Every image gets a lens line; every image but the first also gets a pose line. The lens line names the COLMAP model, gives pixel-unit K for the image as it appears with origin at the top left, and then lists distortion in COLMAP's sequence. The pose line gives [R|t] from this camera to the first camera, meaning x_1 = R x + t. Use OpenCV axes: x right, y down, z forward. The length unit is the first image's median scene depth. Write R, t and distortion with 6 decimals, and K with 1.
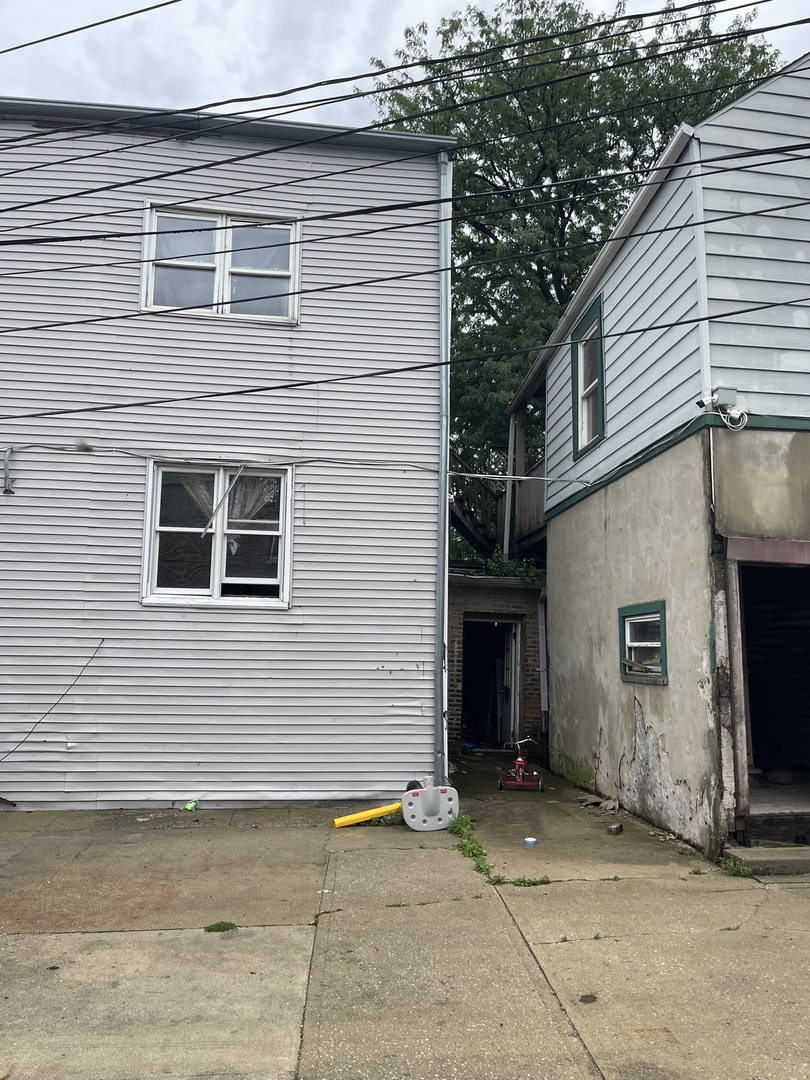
lens RADIAL K [[814.3, 0, 408.8], [0, 814.3, 548.0], [0, 0, 1]] dist [0.070967, -0.096206]
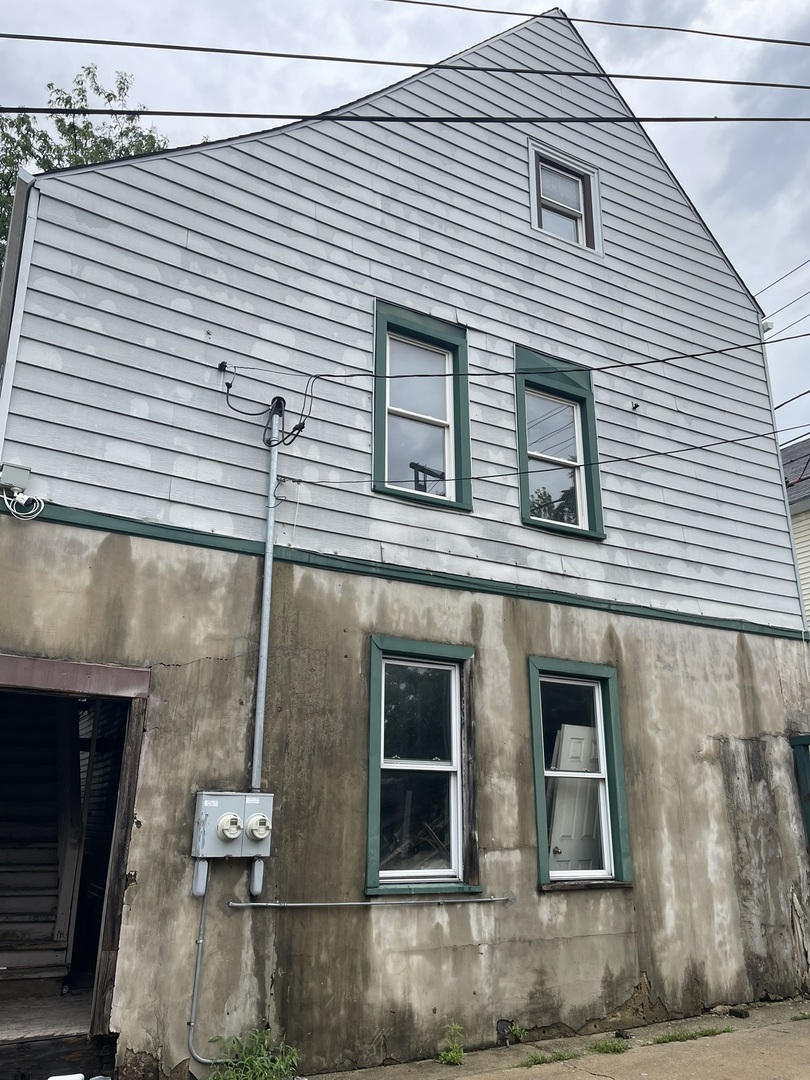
lens RADIAL K [[810.4, 0, 405.0], [0, 810.4, 540.0], [0, 0, 1]] dist [0.062438, -0.084936]
pose [[0.923069, 0.120224, 0.365361, 0.452857], [-0.047551, 0.978278, -0.201772, 0.019149], [-0.381683, 0.168876, 0.908735, 0.140109]]
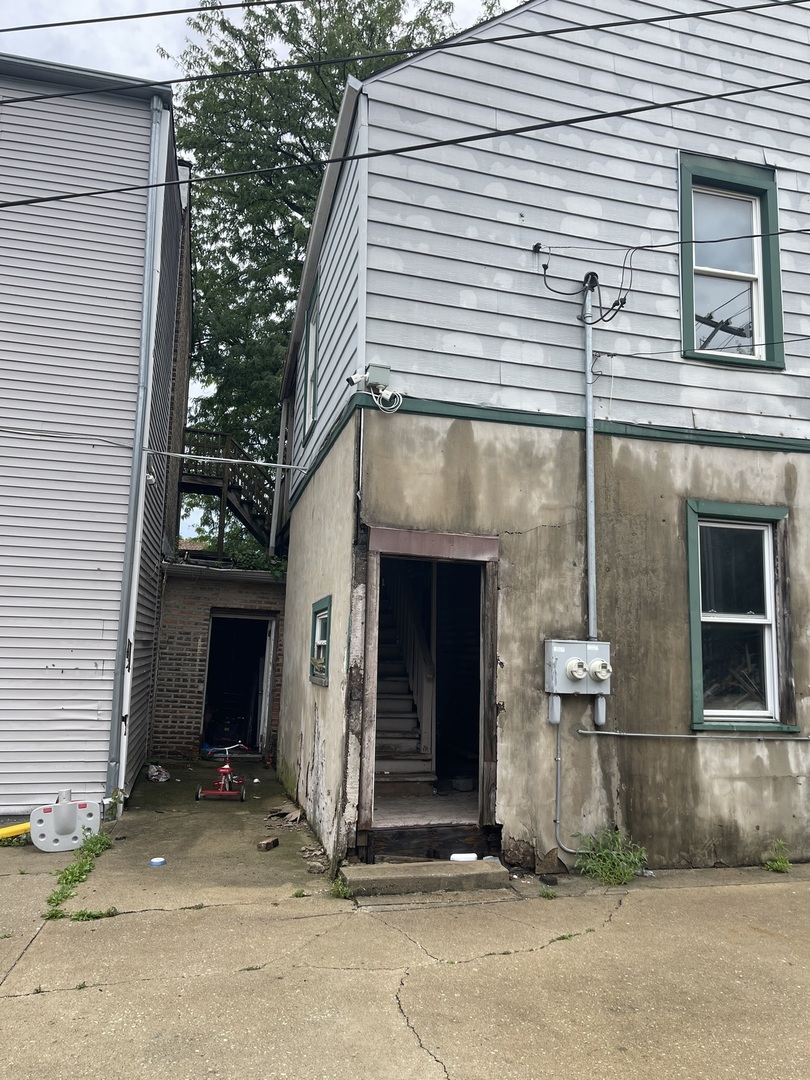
lens RADIAL K [[814.3, 0, 408.8], [0, 814.3, 548.0], [0, 0, 1]] dist [0.070967, -0.096206]
pose [[0.989571, 0.031937, 0.140462, 0.296485], [-0.032003, 0.999486, -0.001789, 0.010584], [-0.140447, -0.002725, 0.990084, 0.083808]]
